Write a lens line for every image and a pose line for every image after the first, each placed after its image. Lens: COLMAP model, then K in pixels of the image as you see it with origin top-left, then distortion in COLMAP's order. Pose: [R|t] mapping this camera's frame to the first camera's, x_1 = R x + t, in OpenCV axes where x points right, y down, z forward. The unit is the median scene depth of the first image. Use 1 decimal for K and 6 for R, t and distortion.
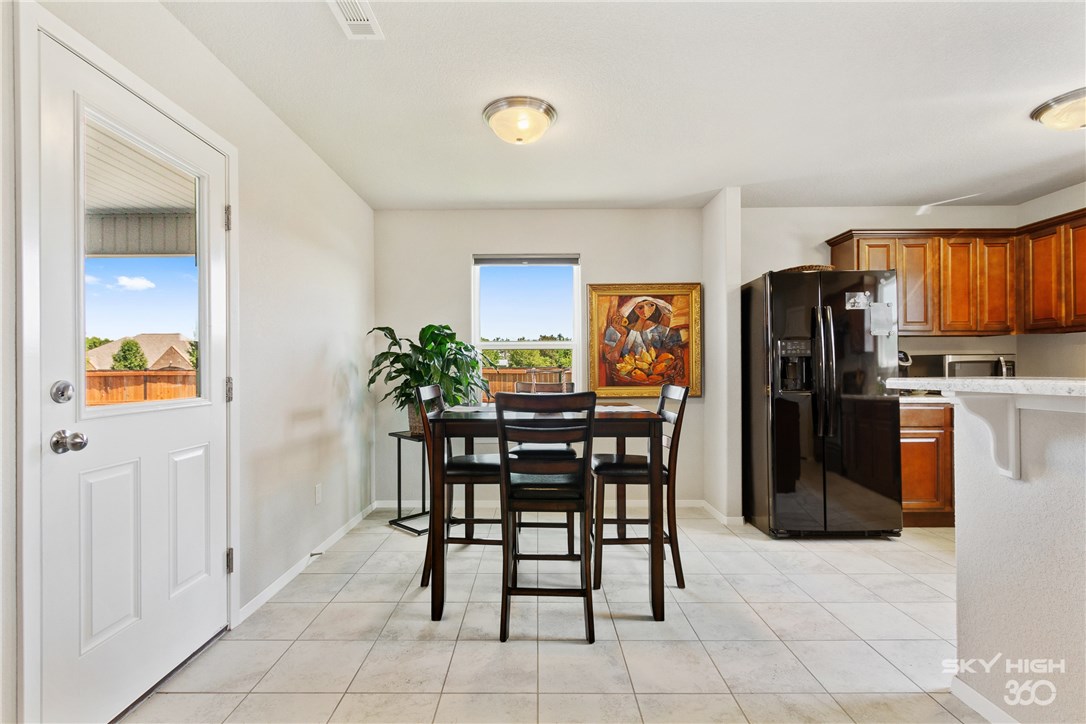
lens RADIAL K [[505.4, 0, 526.3], [0, 505.4, 369.8], [0, 0, 1]] dist [-0.000084, -0.000623]
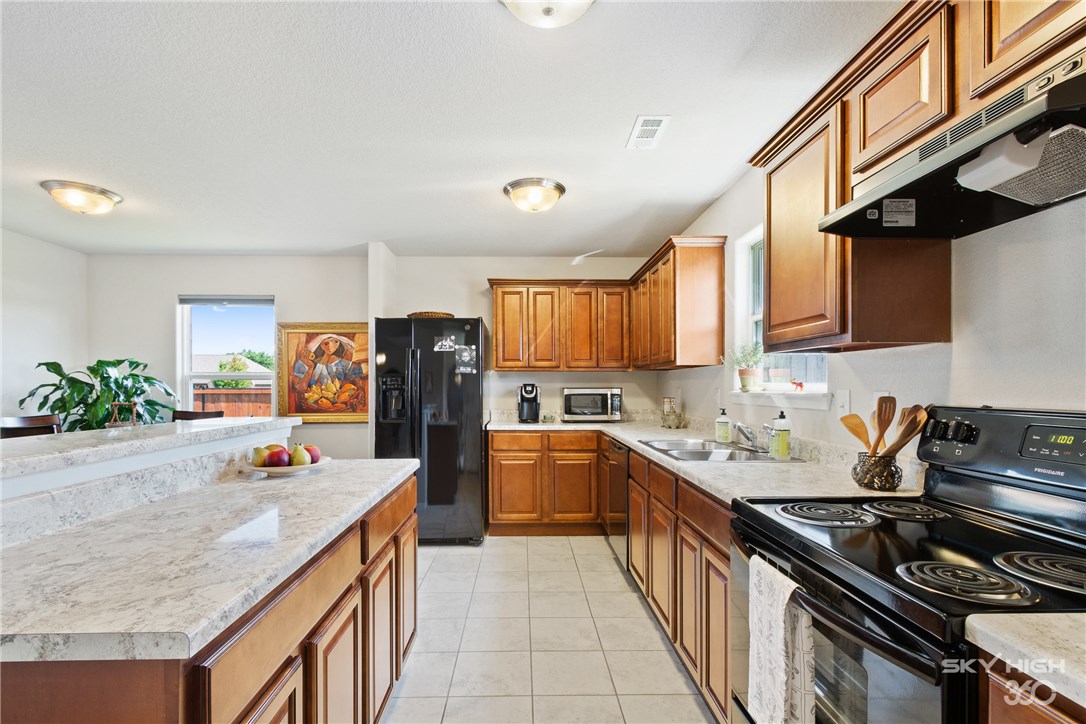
lens RADIAL K [[509.7, 0, 524.6], [0, 509.7, 385.4], [0, 0, 1]] dist [-0.000833, -0.000467]
pose [[0.999660, 0.006154, 0.025331, 0.695588], [-0.006108, 0.999980, -0.001876, -0.032768], [-0.025342, 0.001721, 0.999677, -0.166035]]
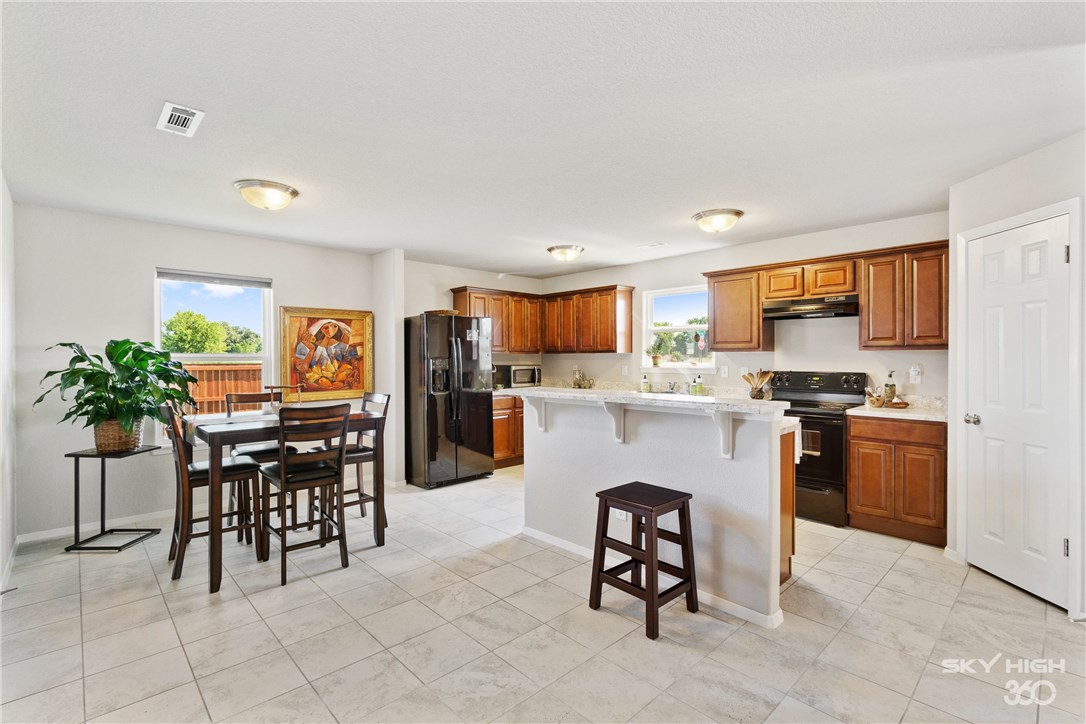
lens RADIAL K [[500.5, 0, 537.0], [0, 500.5, 358.2], [0, 0, 1]] dist [0.000447, 0.000143]
pose [[0.718468, 0.002020, 0.695557, -0.280290], [0.000225, 0.999995, -0.003136, -0.048540], [-0.695560, 0.002410, 0.718464, -0.269625]]
